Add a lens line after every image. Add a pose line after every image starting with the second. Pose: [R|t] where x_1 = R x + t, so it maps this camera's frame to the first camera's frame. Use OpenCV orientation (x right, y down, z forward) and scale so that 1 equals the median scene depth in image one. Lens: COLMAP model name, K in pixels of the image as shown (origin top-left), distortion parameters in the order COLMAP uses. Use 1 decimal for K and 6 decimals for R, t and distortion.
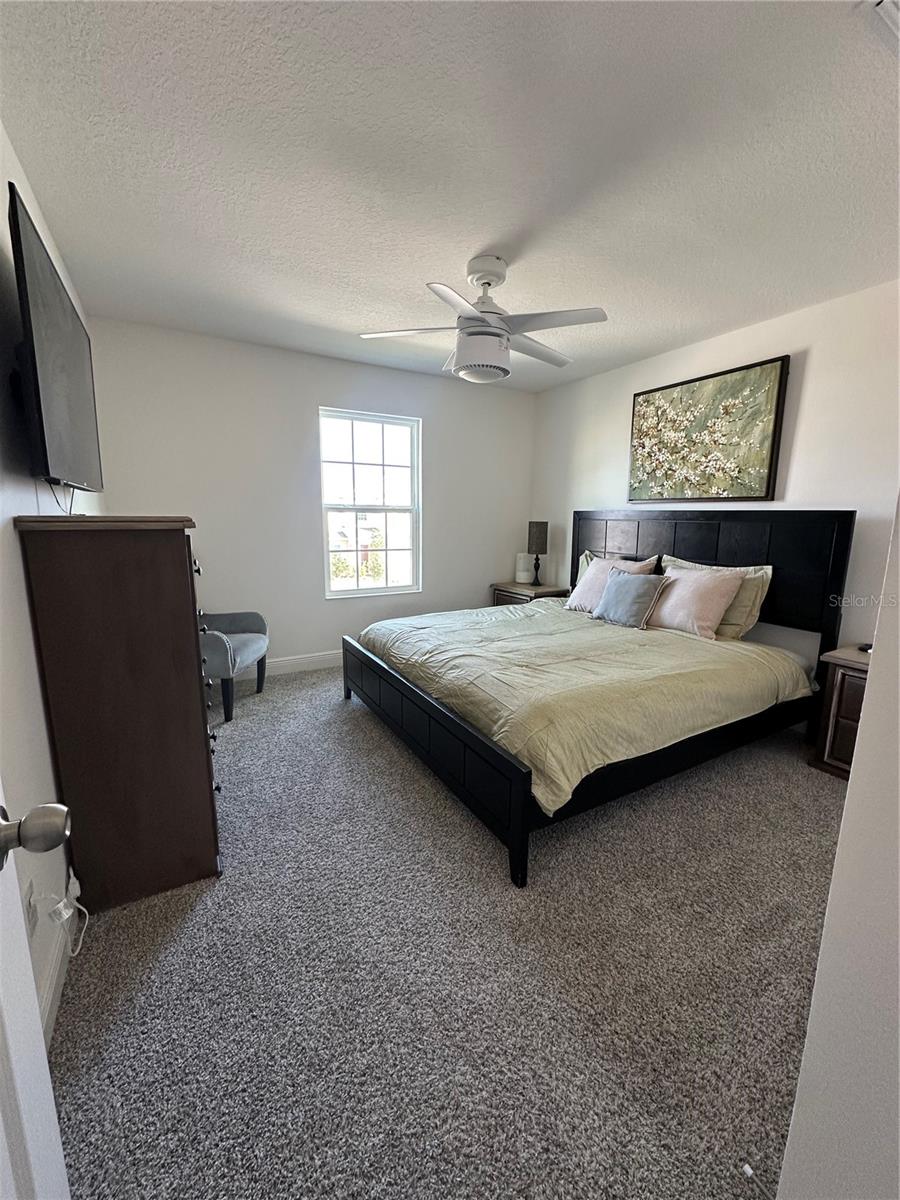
lens RADIAL K [[479.7, 0, 450.8], [0, 479.7, 598.7], [0, 0, 1]] dist [-0.001588, -0.000047]
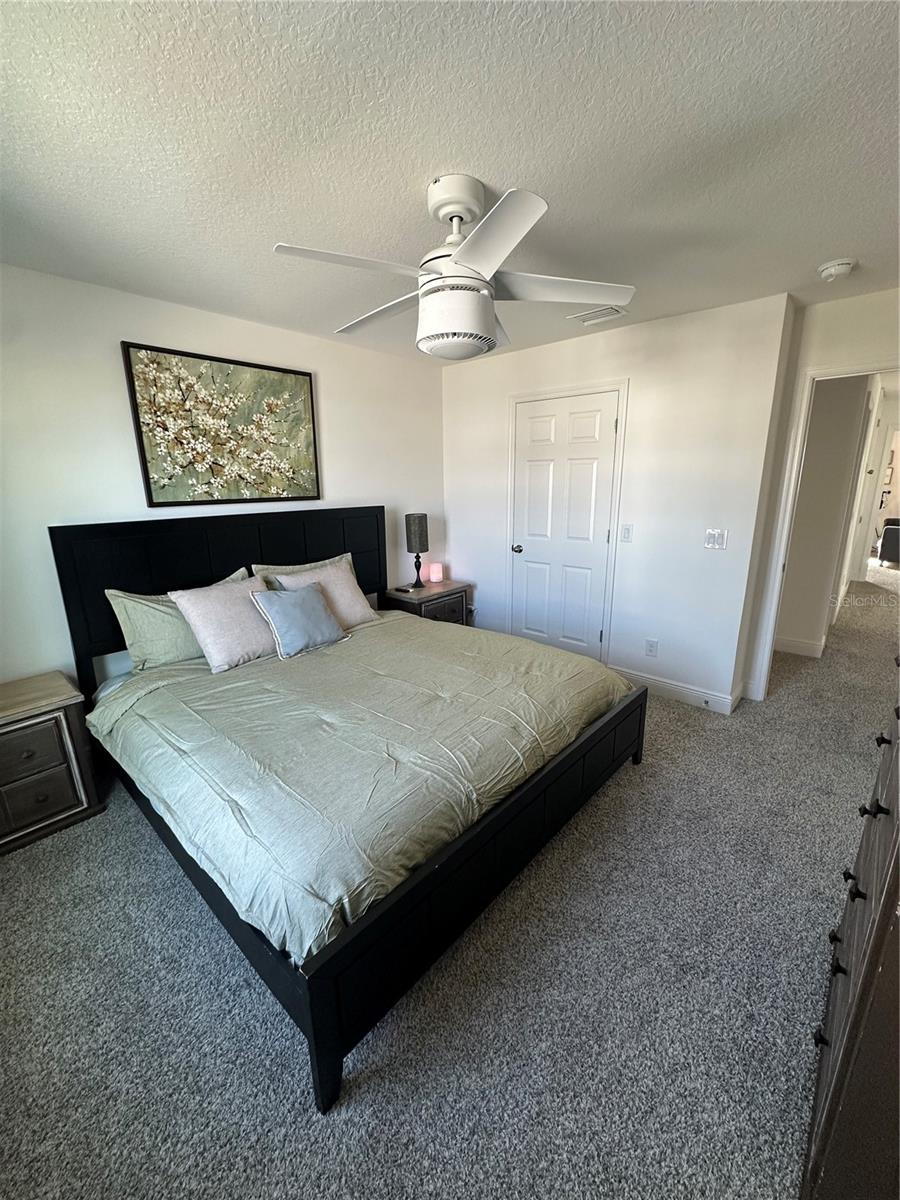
lens RADIAL K [[479.7, 0, 452.2], [0, 479.7, 598.6], [0, 0, 1]] dist [-0.001588, -0.000047]
pose [[-0.310803, -0.247360, 0.917722, -0.515732], [0.164120, 0.937072, 0.308158, -0.261326], [-0.936198, 0.246393, -0.250648, 0.962251]]
